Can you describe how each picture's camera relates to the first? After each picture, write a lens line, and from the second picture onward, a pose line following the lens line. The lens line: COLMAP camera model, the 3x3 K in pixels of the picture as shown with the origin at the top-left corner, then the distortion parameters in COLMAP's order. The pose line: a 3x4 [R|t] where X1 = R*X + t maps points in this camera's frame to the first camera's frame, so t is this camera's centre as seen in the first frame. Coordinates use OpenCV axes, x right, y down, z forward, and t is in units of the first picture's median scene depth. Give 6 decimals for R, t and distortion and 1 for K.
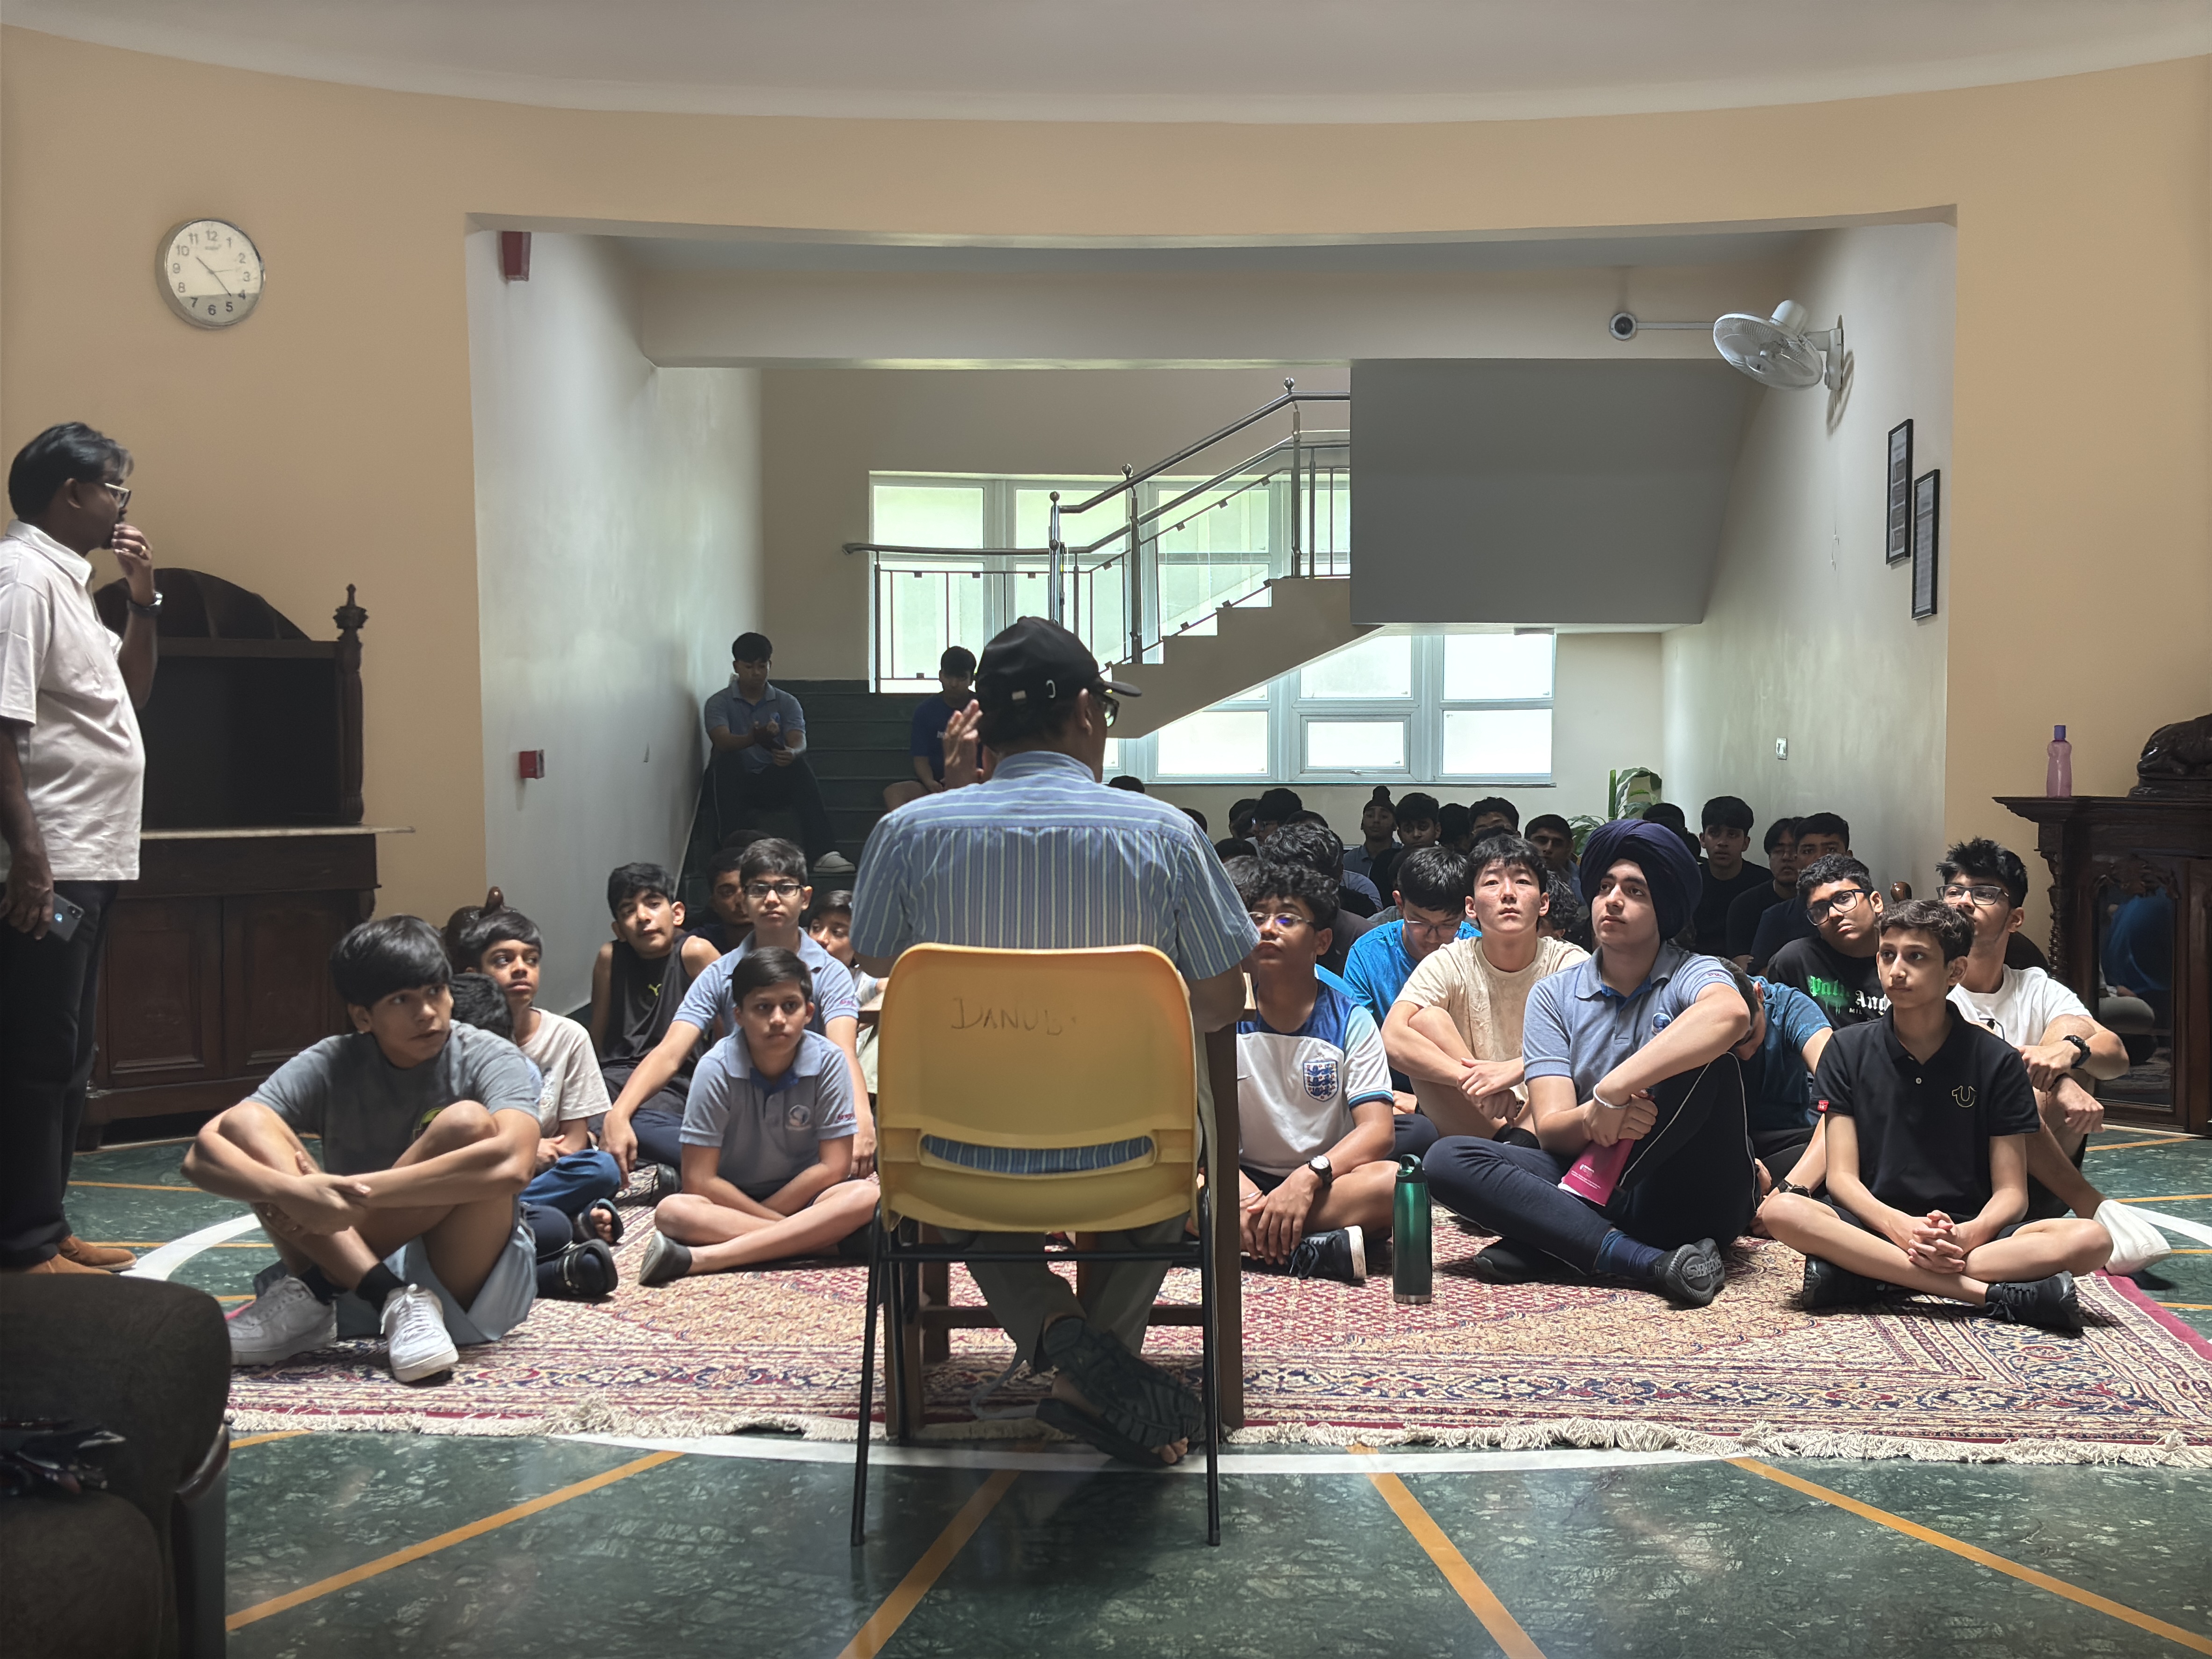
lens RADIAL K [[2827.1, 0, 1115.5], [0, 2827.1, 831.4], [0, 0, 1]] dist [0.083388, 0.000000]
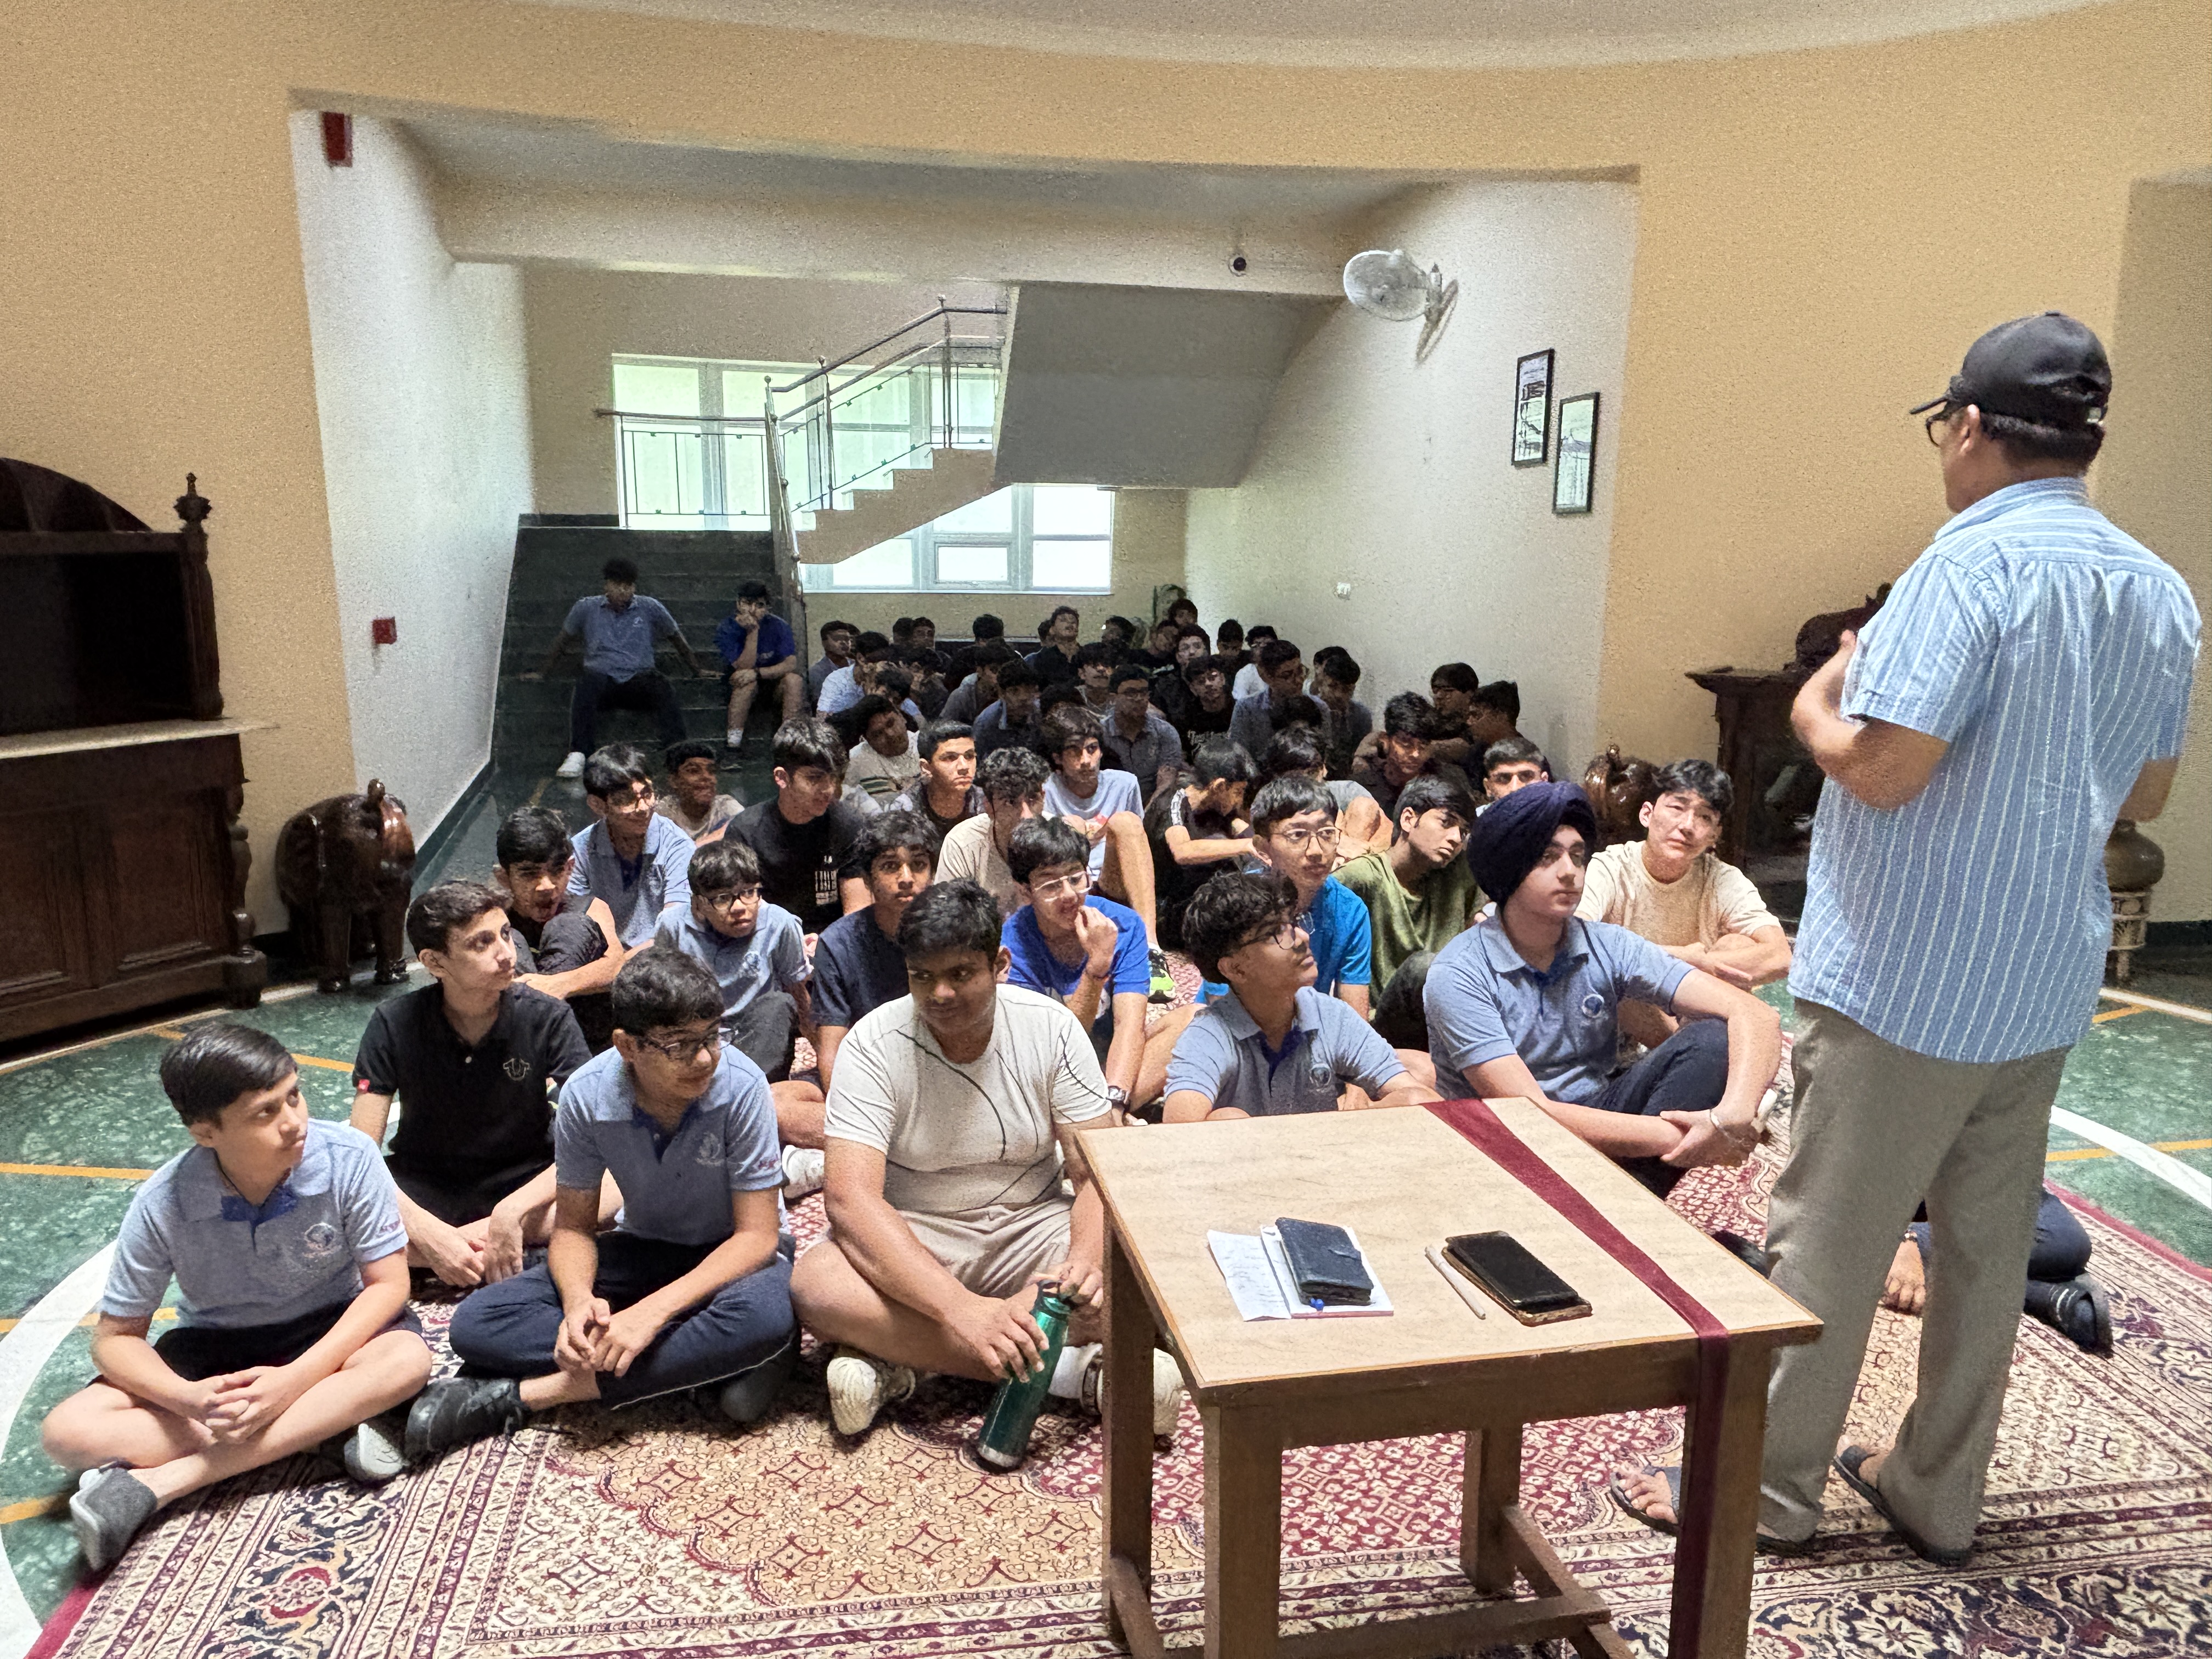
lens RADIAL K [[1631.1, 0, 1096.4], [0, 1631.1, 828.3], [0, 0, 1]] dist [0.021240, -0.014859]
pose [[0.973504, -0.032688, 0.226323, -0.051613], [-0.002310, 0.988274, 0.152672, -0.027768], [-0.228659, -0.149150, 0.962013, 0.195351]]
